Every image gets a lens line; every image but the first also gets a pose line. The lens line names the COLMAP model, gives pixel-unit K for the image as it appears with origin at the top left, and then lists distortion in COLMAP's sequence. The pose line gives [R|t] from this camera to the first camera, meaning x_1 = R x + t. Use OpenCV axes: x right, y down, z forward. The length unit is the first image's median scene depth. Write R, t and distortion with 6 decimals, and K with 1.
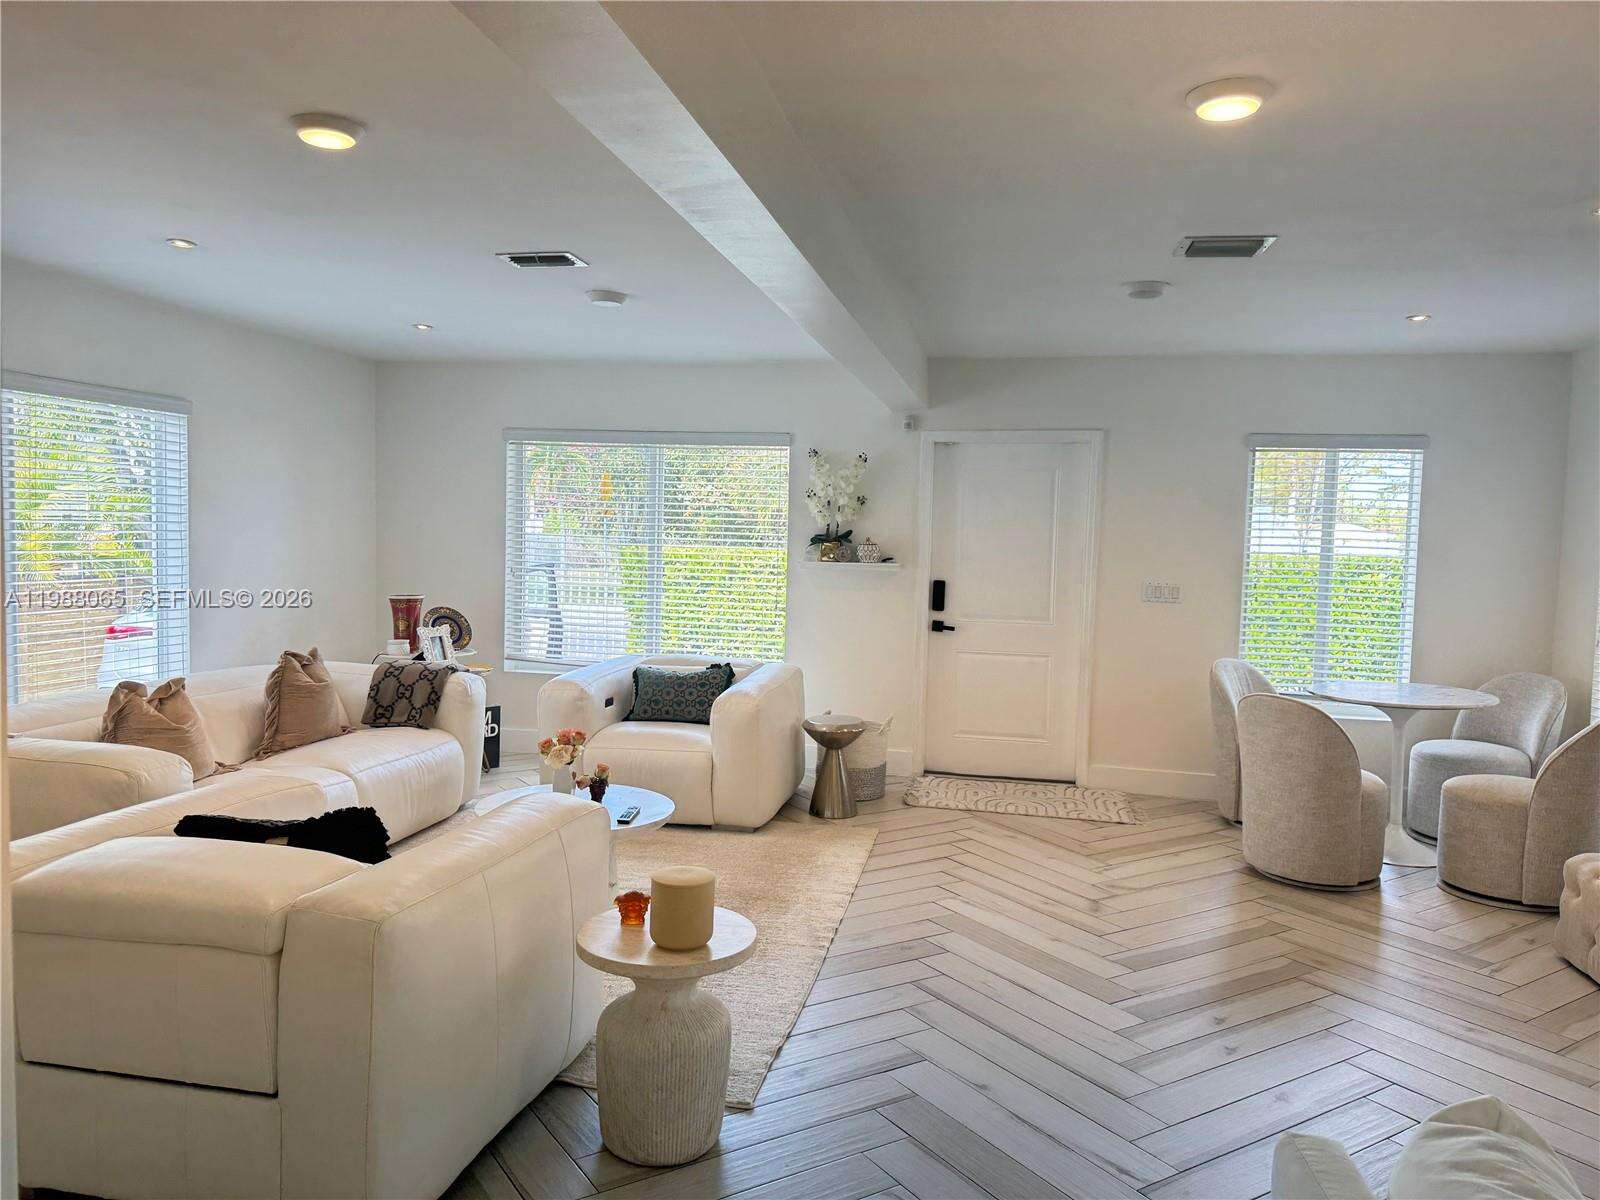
lens RADIAL K [[1123.1, 0, 797.3], [0, 1123.1, 607.2], [0, 0, 1]] dist [0.125056, -0.196775]
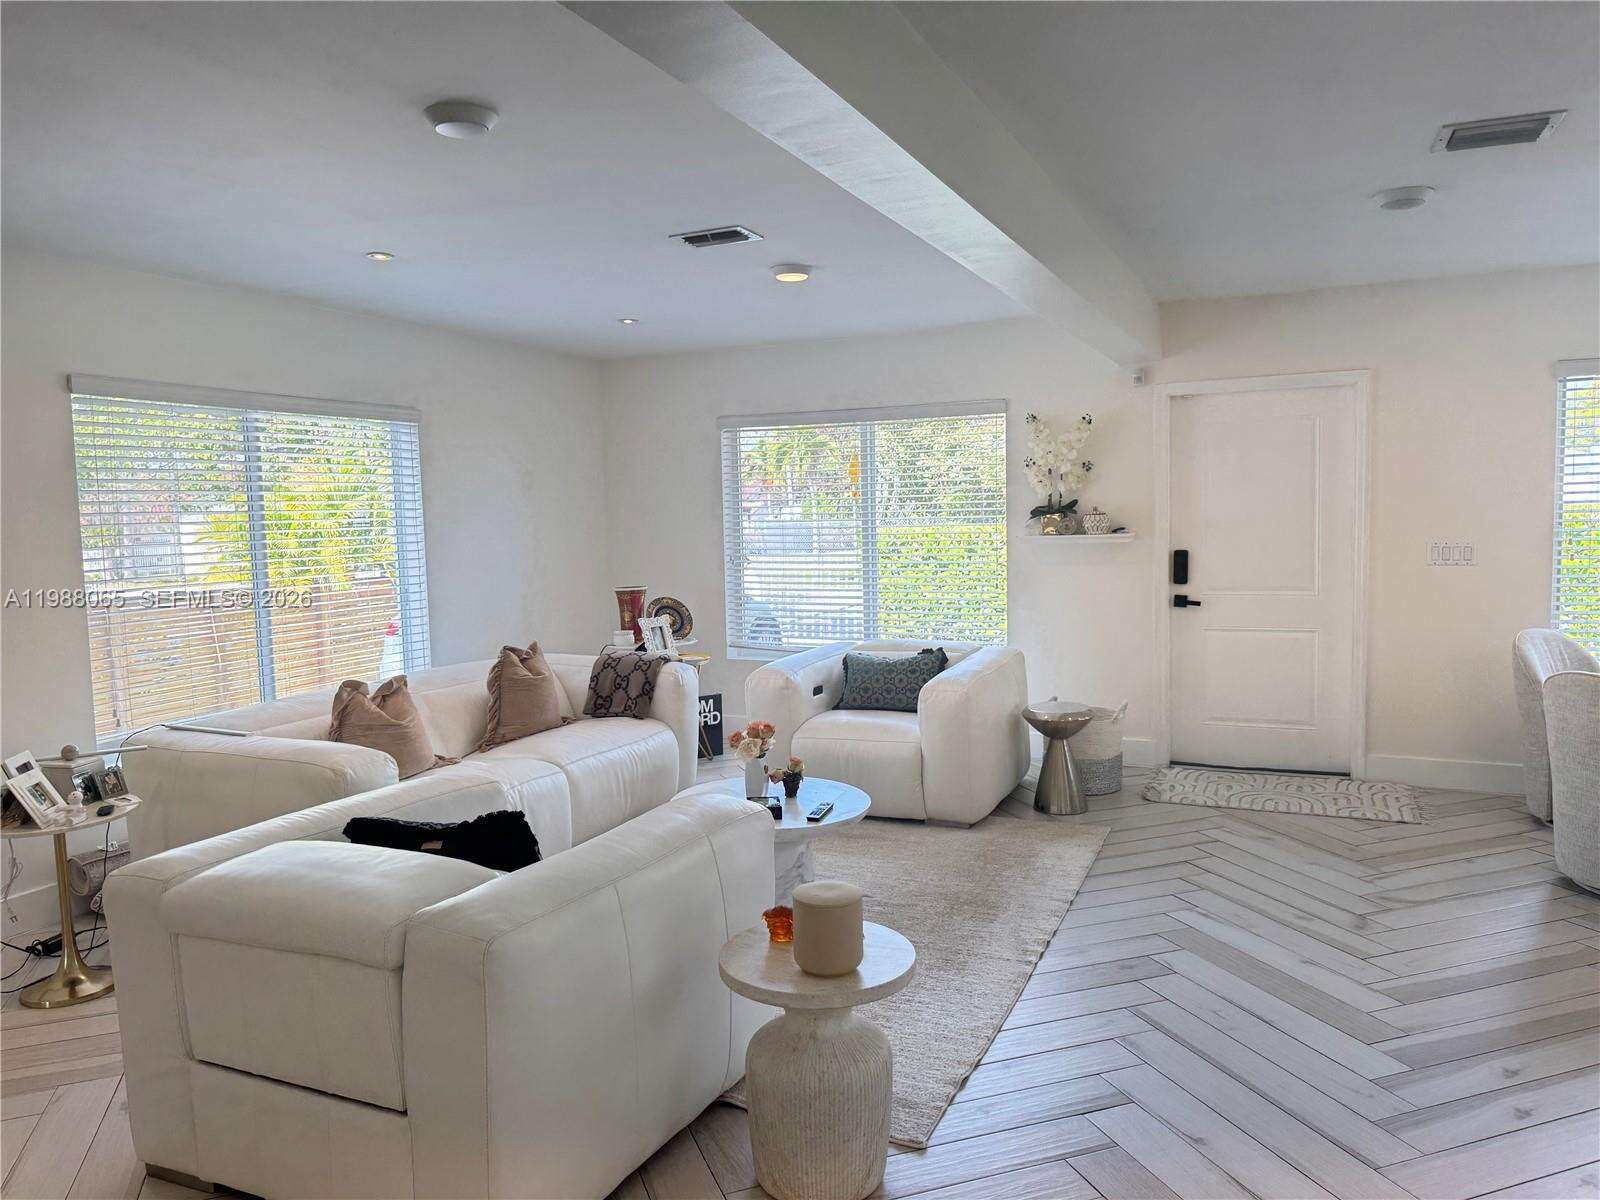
lens RADIAL K [[1135.2, 0, 805.1], [0, 1135.2, 601.0], [0, 0, 1]] dist [0.040254, -0.036286]
pose [[0.974404, -0.031144, -0.222635, 0.046249], [0.034075, 0.999376, 0.009334, -0.002585], [0.222205, -0.016681, 0.974857, 0.058951]]
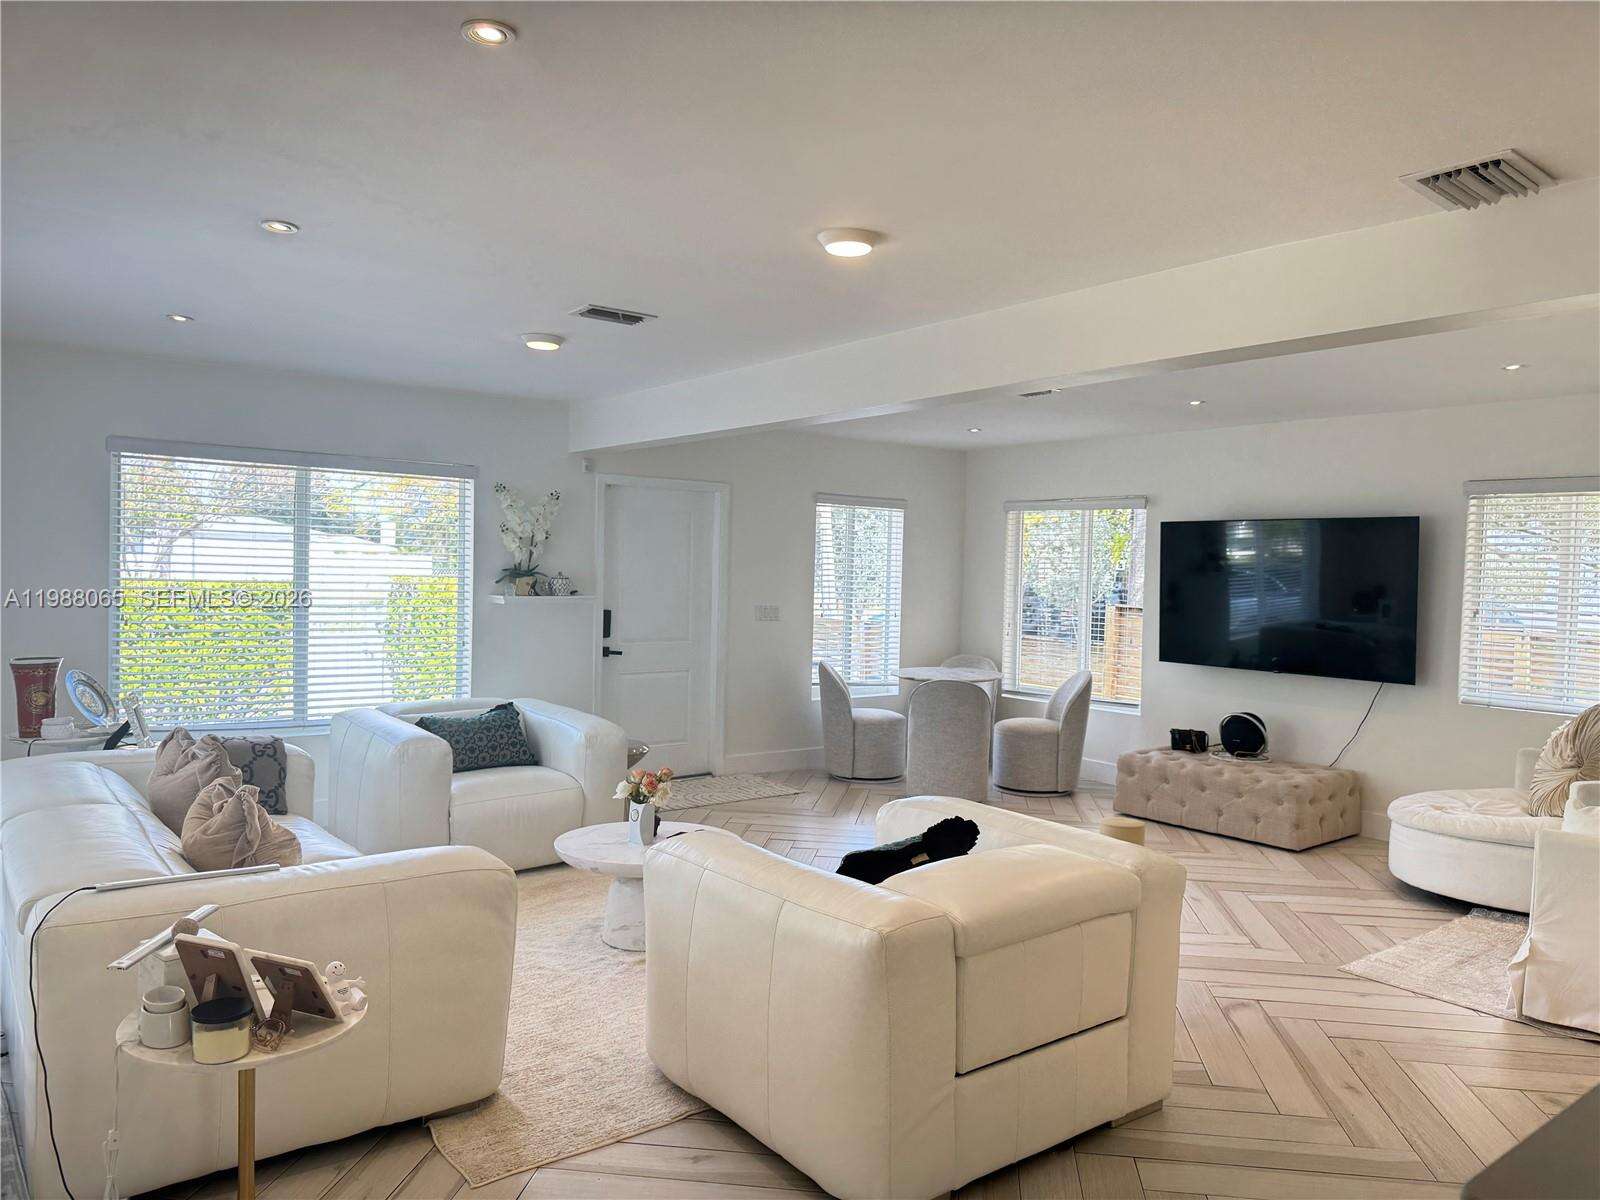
lens RADIAL K [[1135.2, 0, 805.1], [0, 1135.2, 601.0], [0, 0, 1]] dist [0.040254, -0.036286]
pose [[0.653687, -0.032788, 0.756054, -0.746845], [0.047656, 0.998862, 0.002115, -0.032781], [-0.755263, 0.034648, 0.654505, 0.168355]]
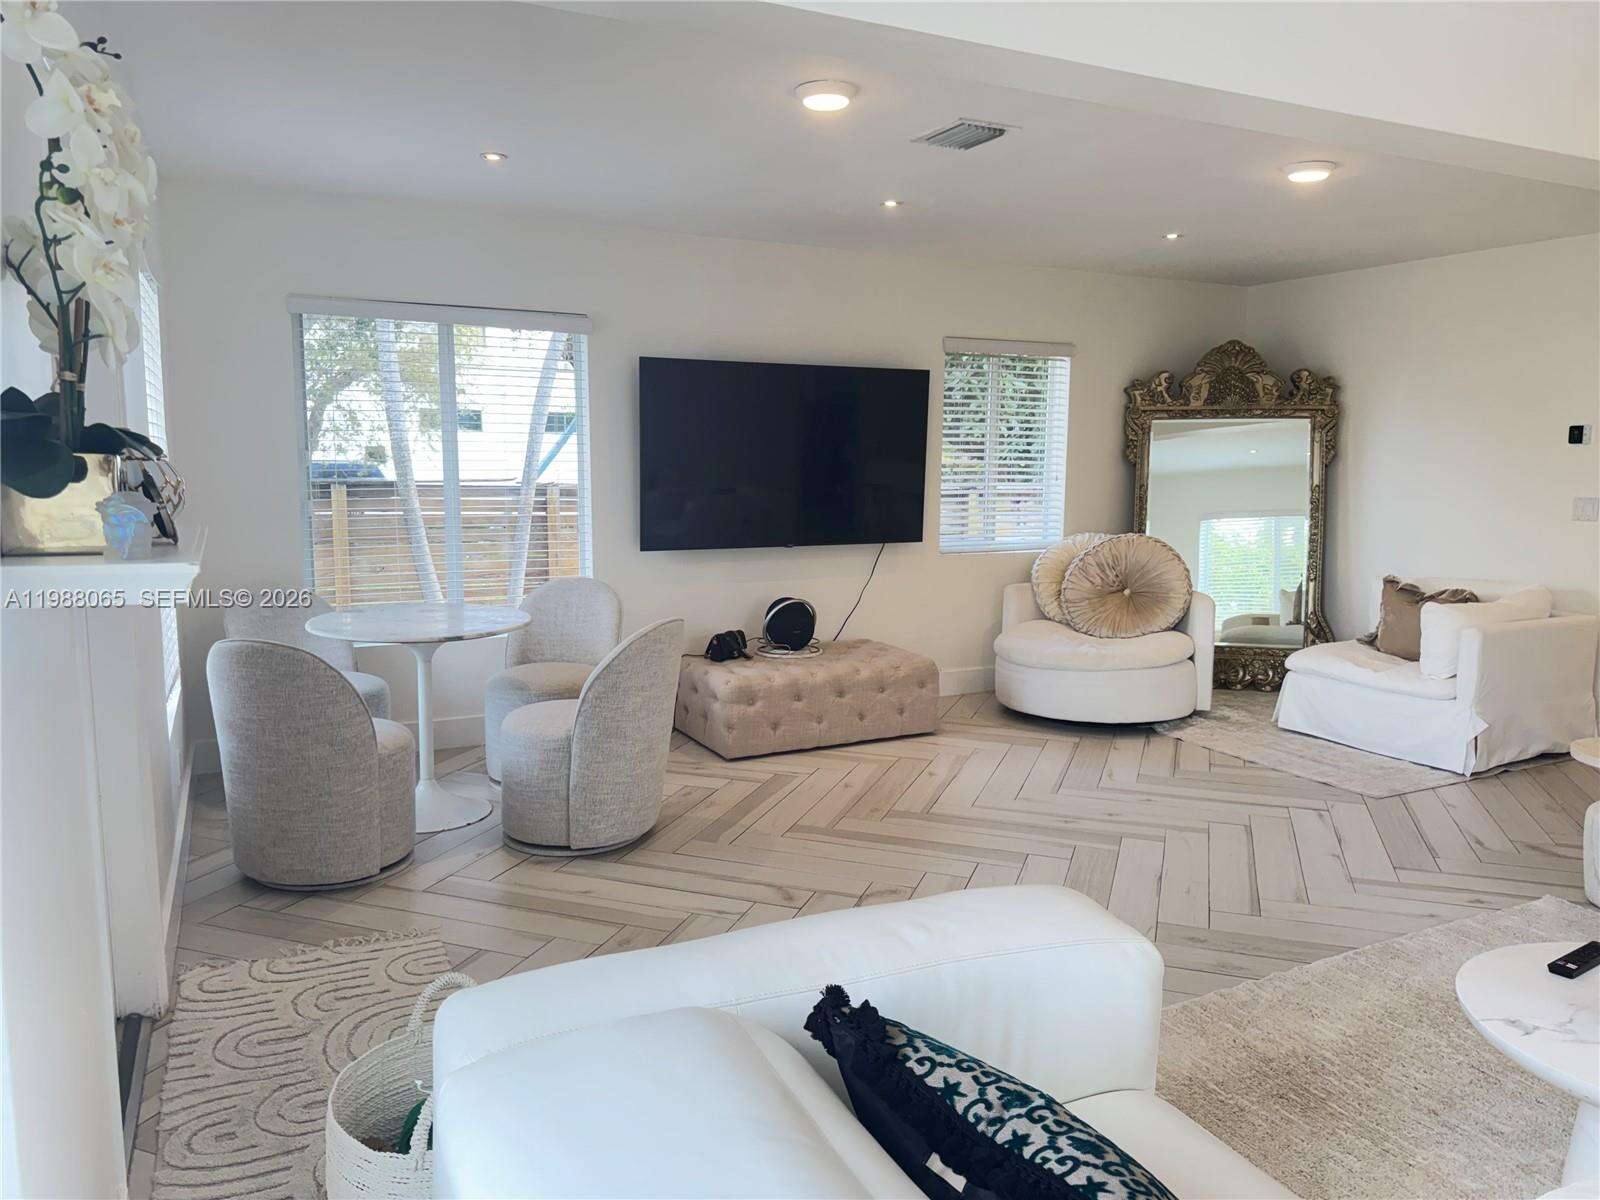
lens RADIAL K [[1123.1, 0, 797.3], [0, 1123.1, 607.2], [0, 0, 1]] dist [0.125056, -0.196775]
pose [[-0.603970, -0.142239, 0.784212, -0.273663], [0.035265, 0.978213, 0.204586, -0.093961], [-0.796227, 0.151219, -0.585795, 1.319146]]
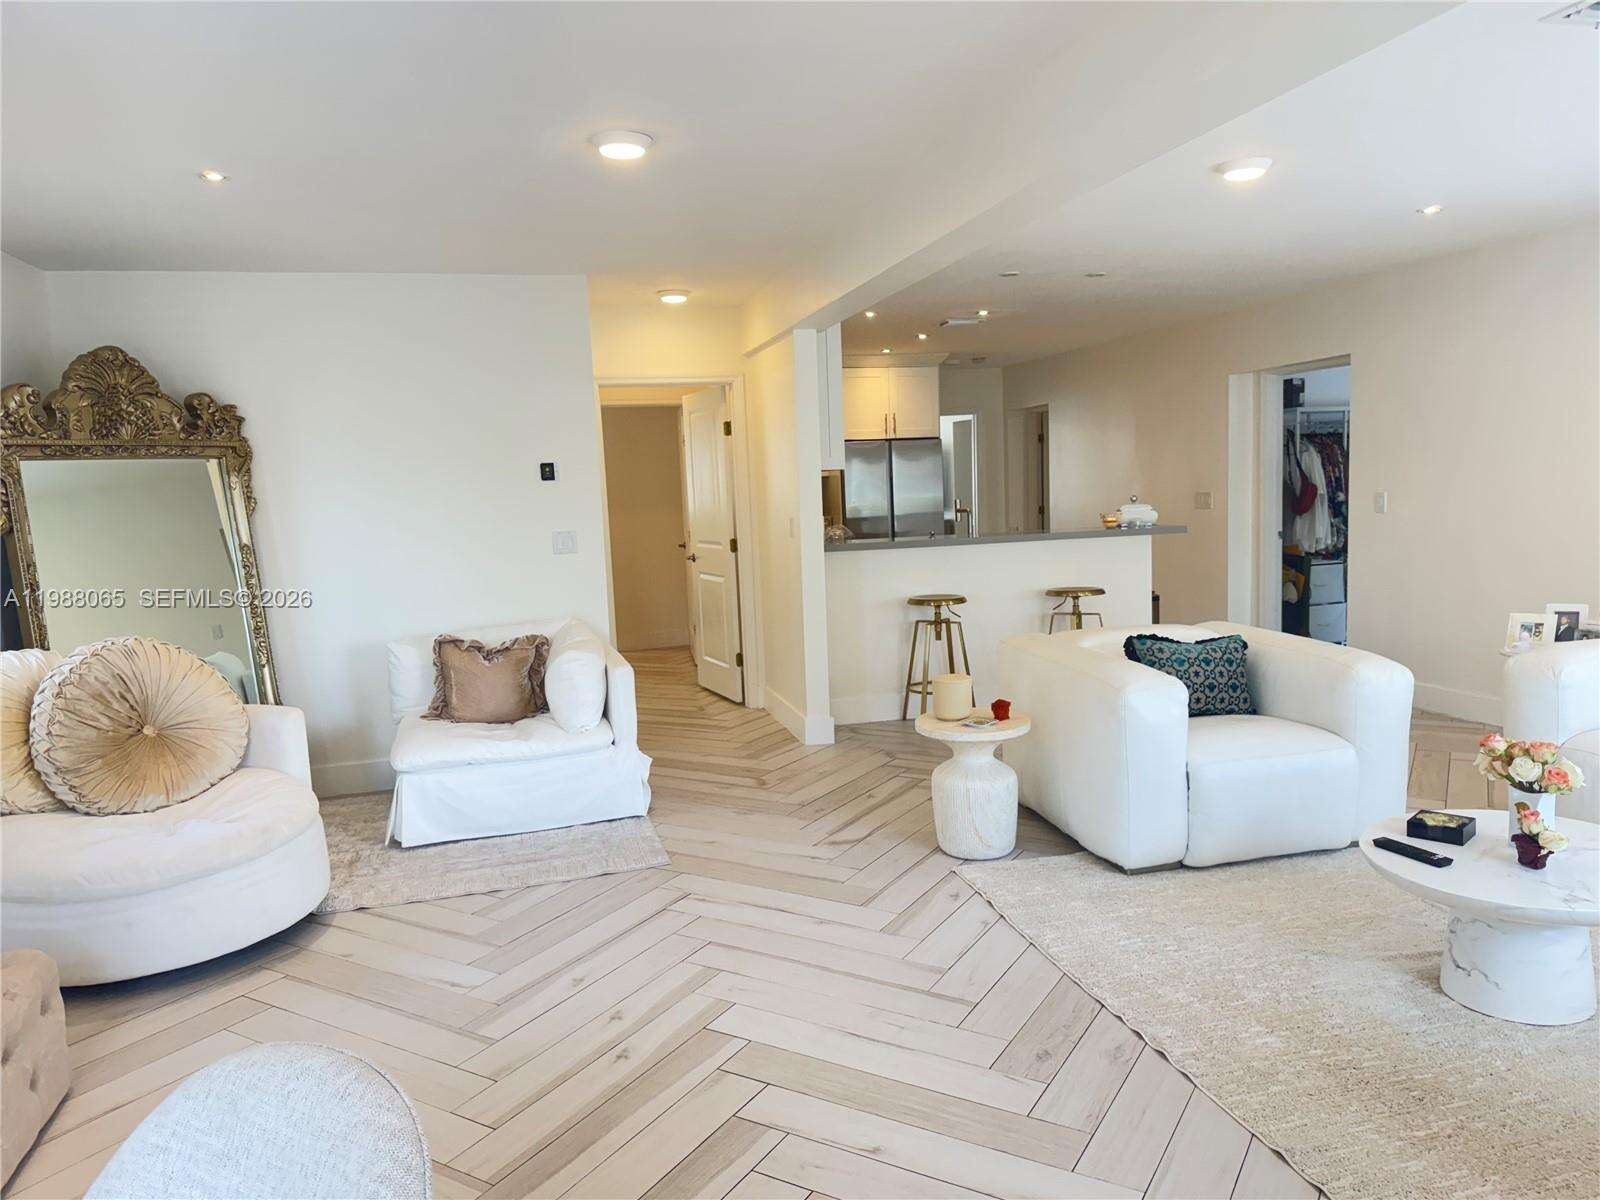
lens RADIAL K [[1123.1, 0, 797.3], [0, 1123.1, 607.2], [0, 0, 1]] dist [0.125056, -0.196775]
pose [[-0.897503, 0.057096, -0.437297, 0.405824], [-0.017136, 0.986320, 0.163950, -0.062252], [0.440676, 0.154639, -0.884246, 1.177046]]
